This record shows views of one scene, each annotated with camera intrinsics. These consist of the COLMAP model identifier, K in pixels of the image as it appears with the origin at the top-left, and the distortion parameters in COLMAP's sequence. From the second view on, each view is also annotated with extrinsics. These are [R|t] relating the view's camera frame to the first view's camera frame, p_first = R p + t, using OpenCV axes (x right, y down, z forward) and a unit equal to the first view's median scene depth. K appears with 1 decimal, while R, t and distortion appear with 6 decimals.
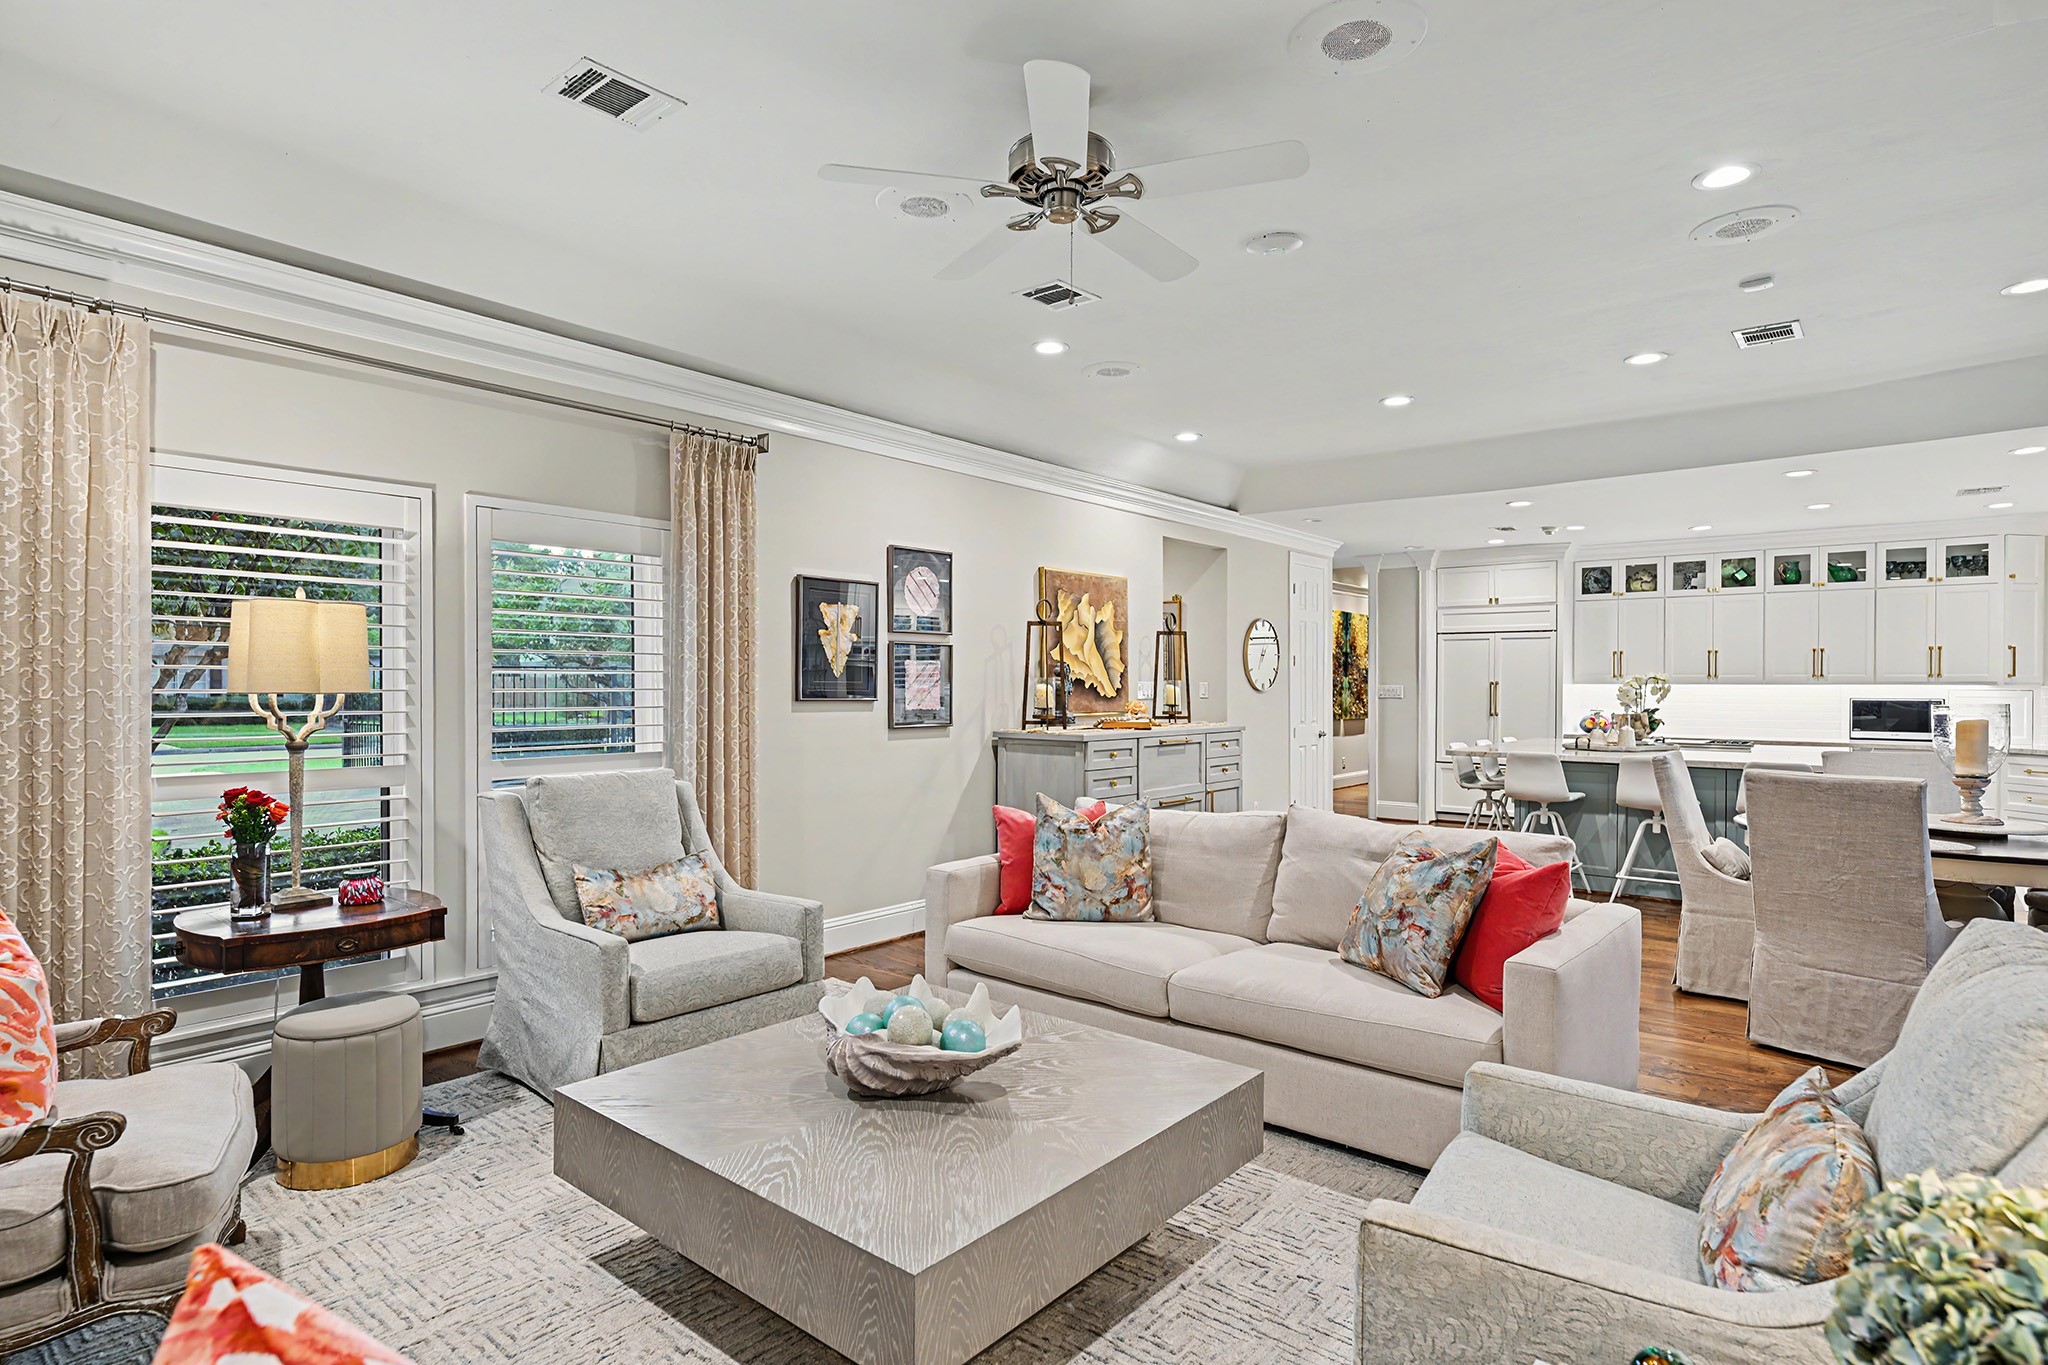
lens RADIAL K [[1077.2, 0, 1024.0], [0, 1077.2, 682.5], [0, 0, 1]] dist [-0.000105, 0.001861]
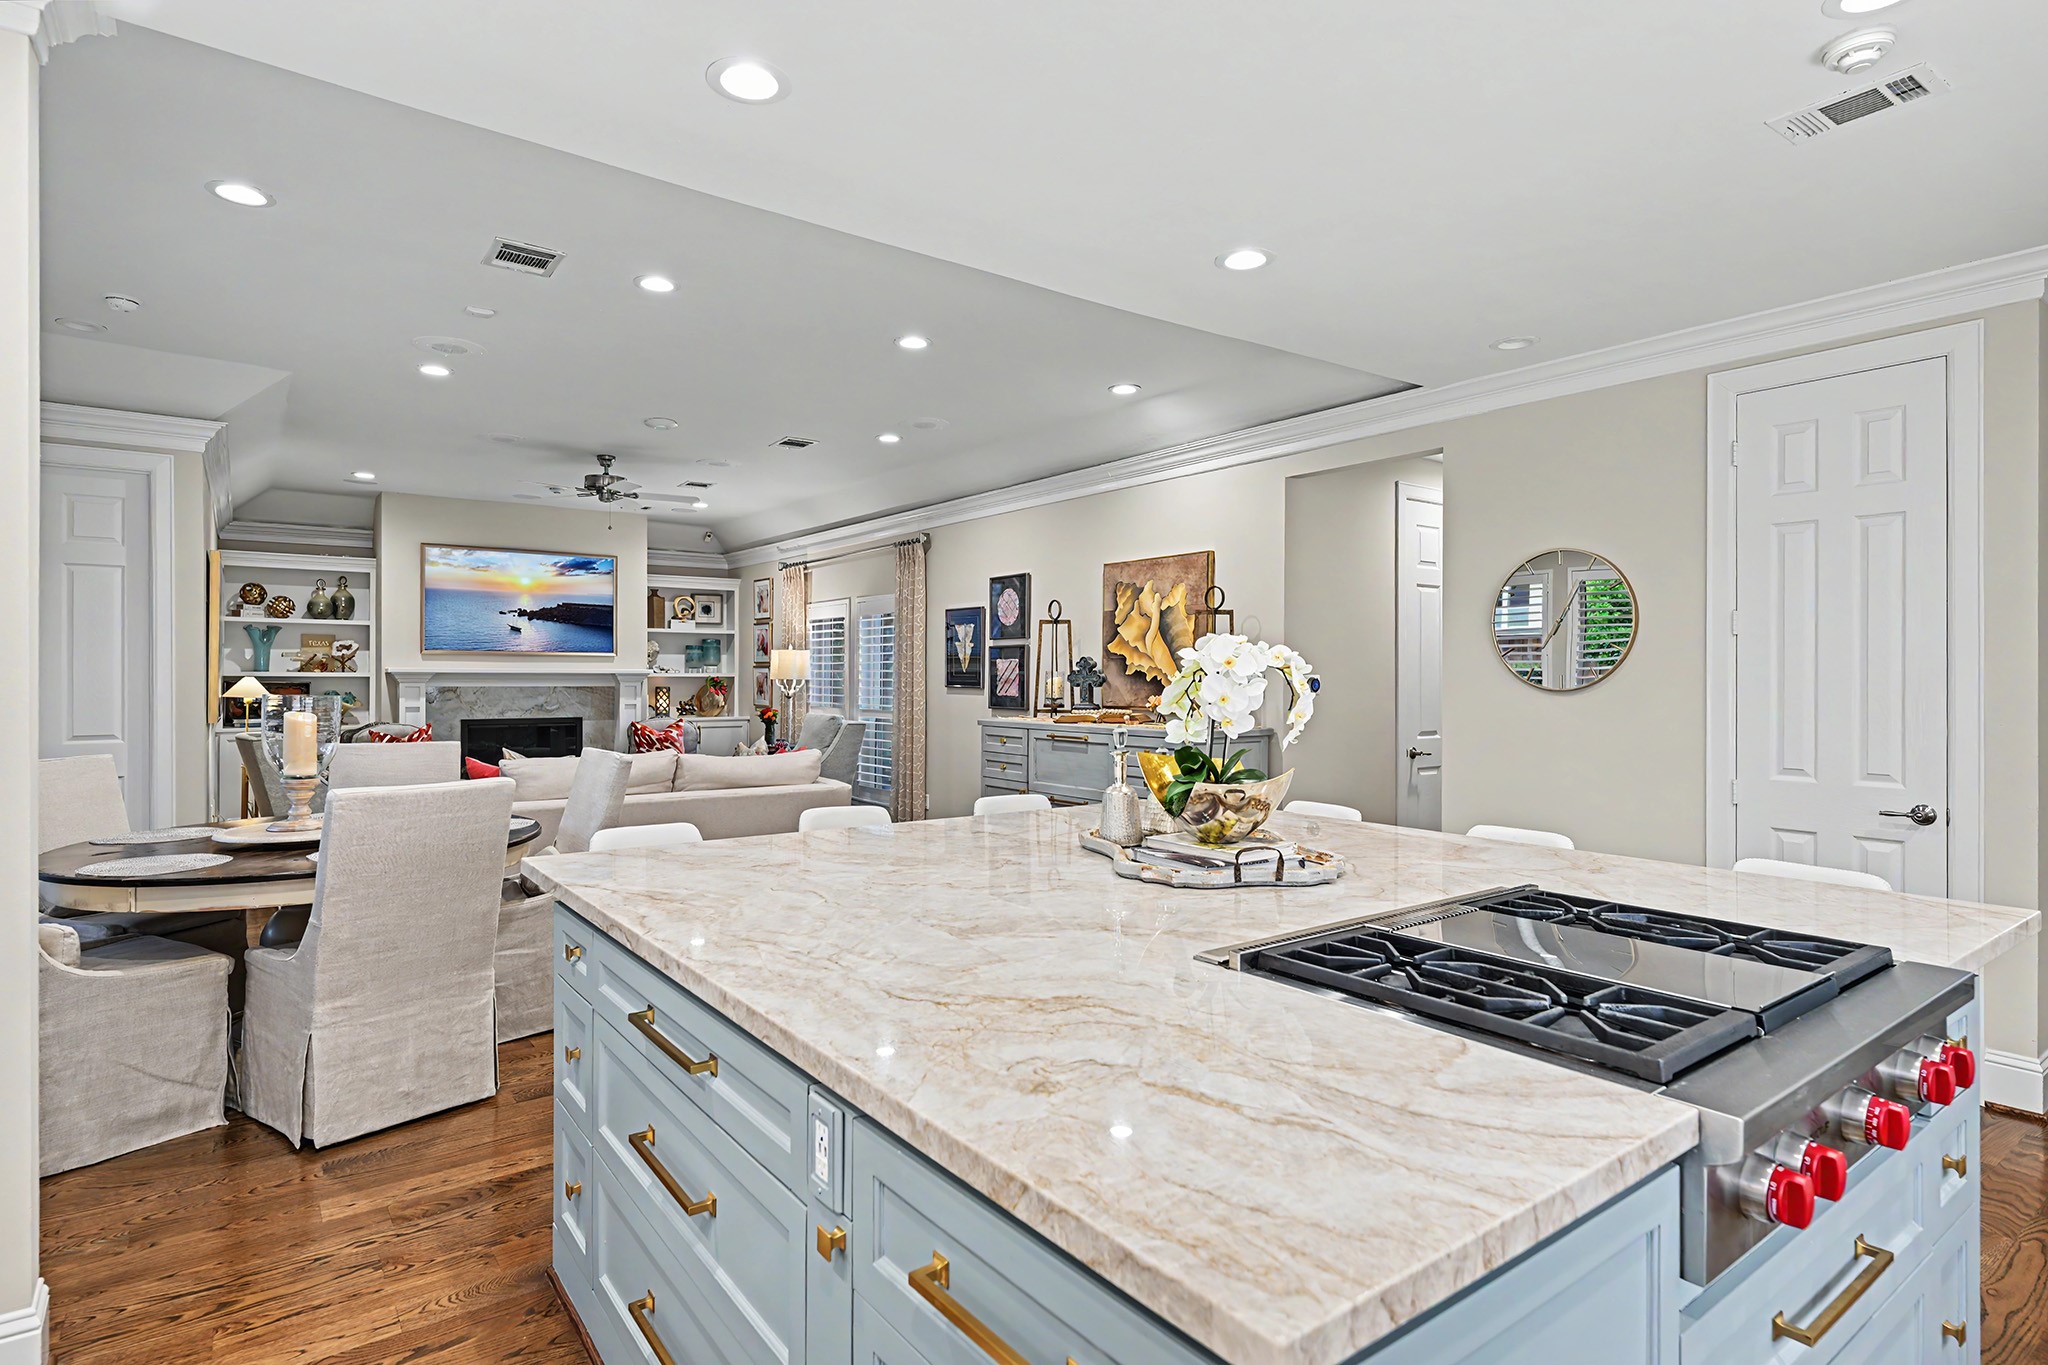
lens RADIAL K [[1059.7, 0, 1014.6], [0, 1059.7, 674.1], [0, 0, 1]] dist [-0.002824, 0.000294]
pose [[-0.246478, -0.004958, -0.969136, 1.093844], [-0.001908, 0.999987, -0.004631, 0.004212], [0.969147, 0.000708, -0.246484, 1.237745]]
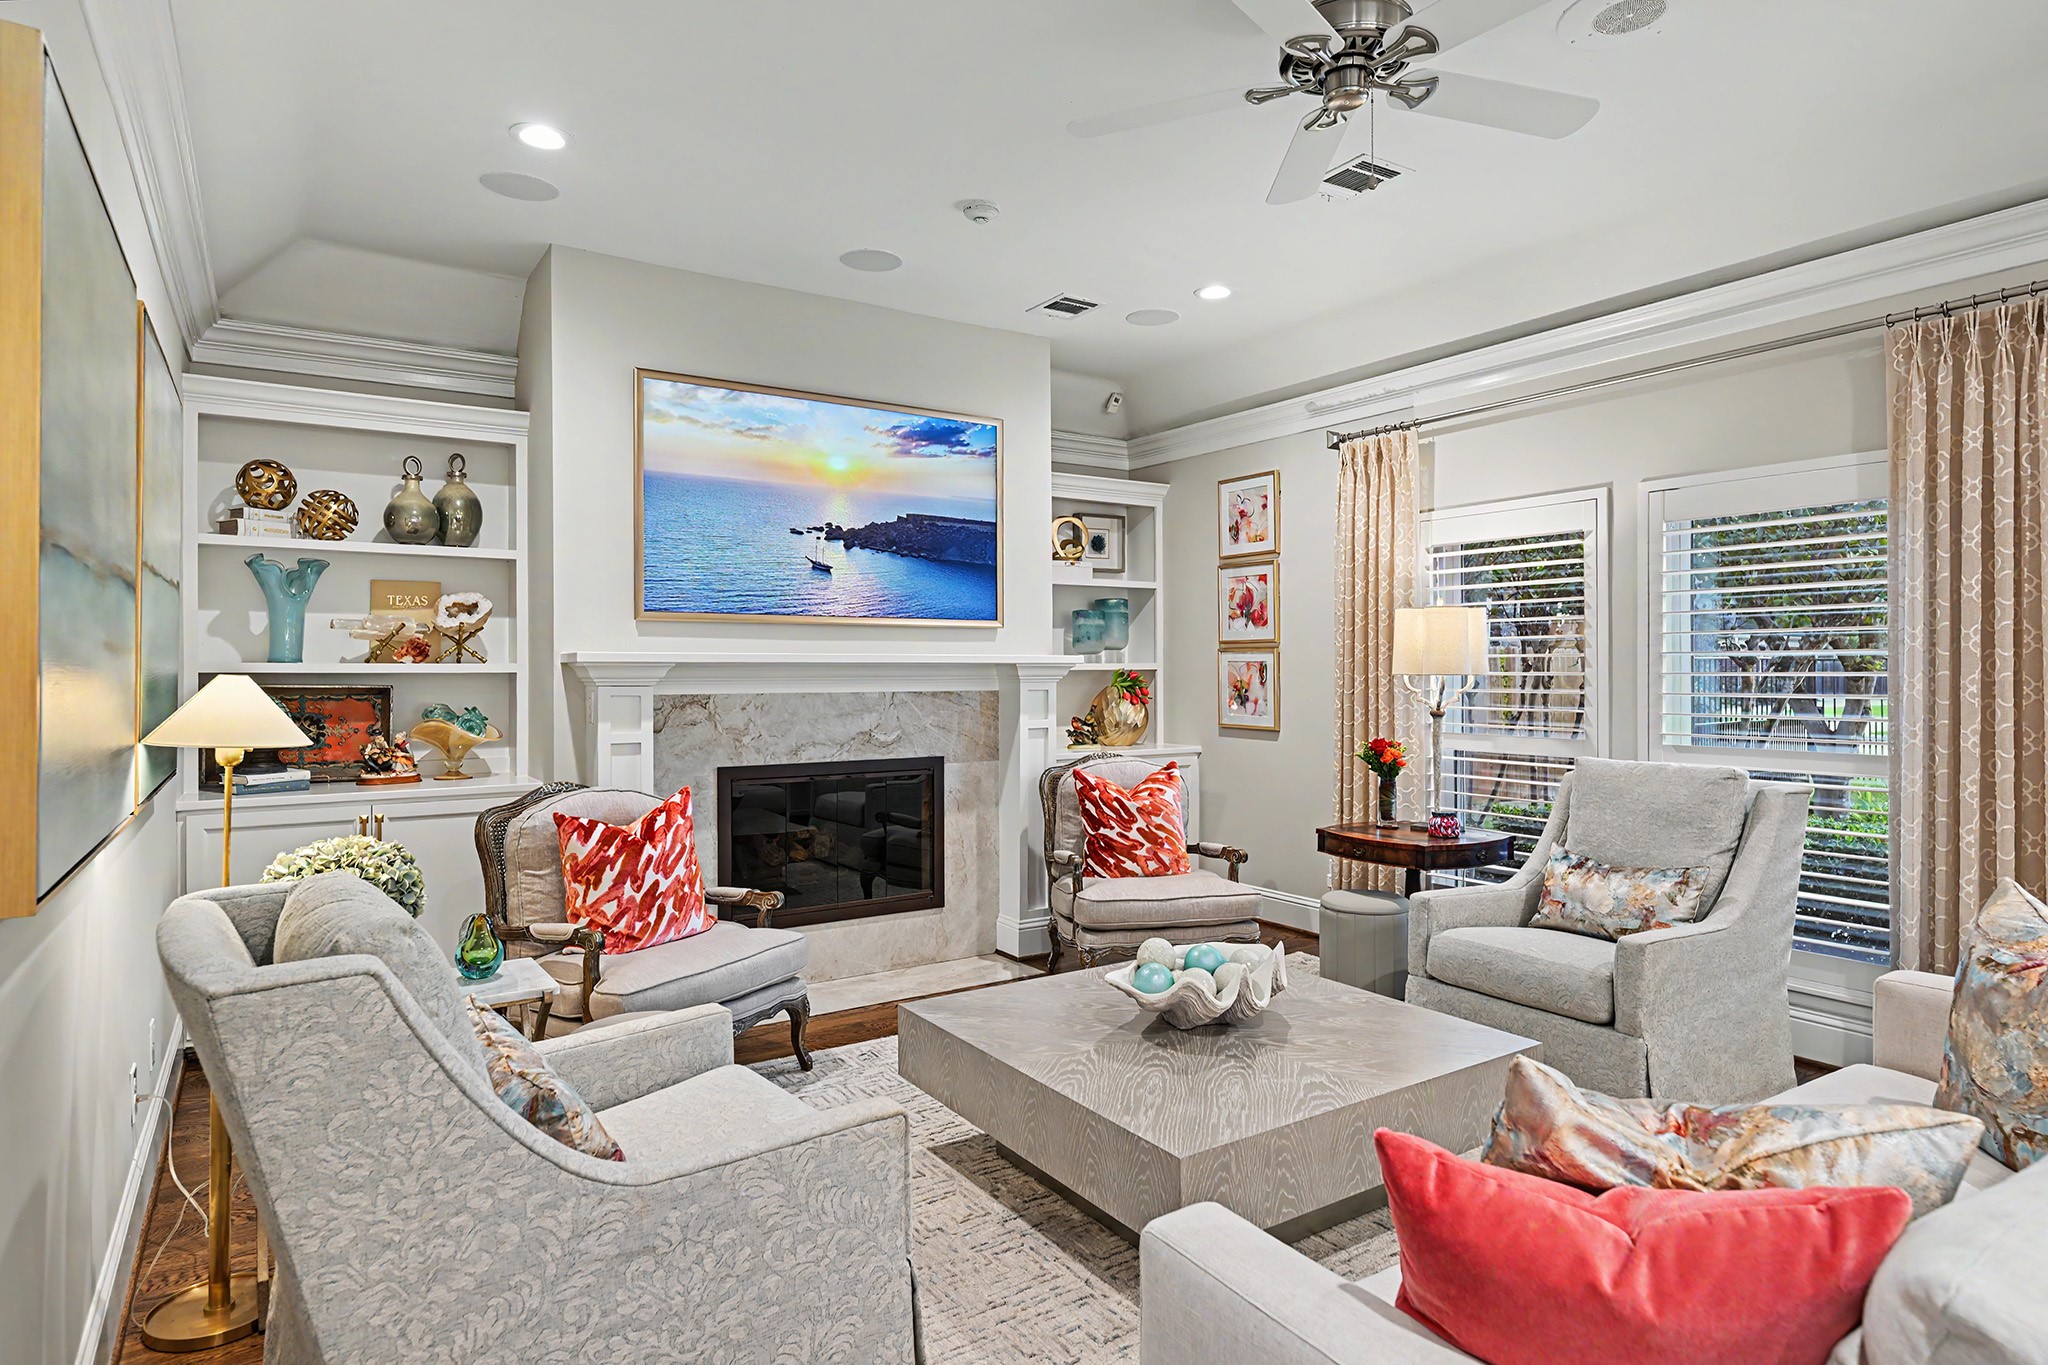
lens RADIAL K [[1121.5, 0, 1014.6], [0, 1121.5, 674.4], [0, 0, 1]] dist [-0.002876, -0.000432]
pose [[-0.297279, 0.003352, -0.954785, 0.436825], [0.002341, 0.999993, 0.002782, 0.002418], [0.954788, -0.001408, -0.297285, 0.476633]]
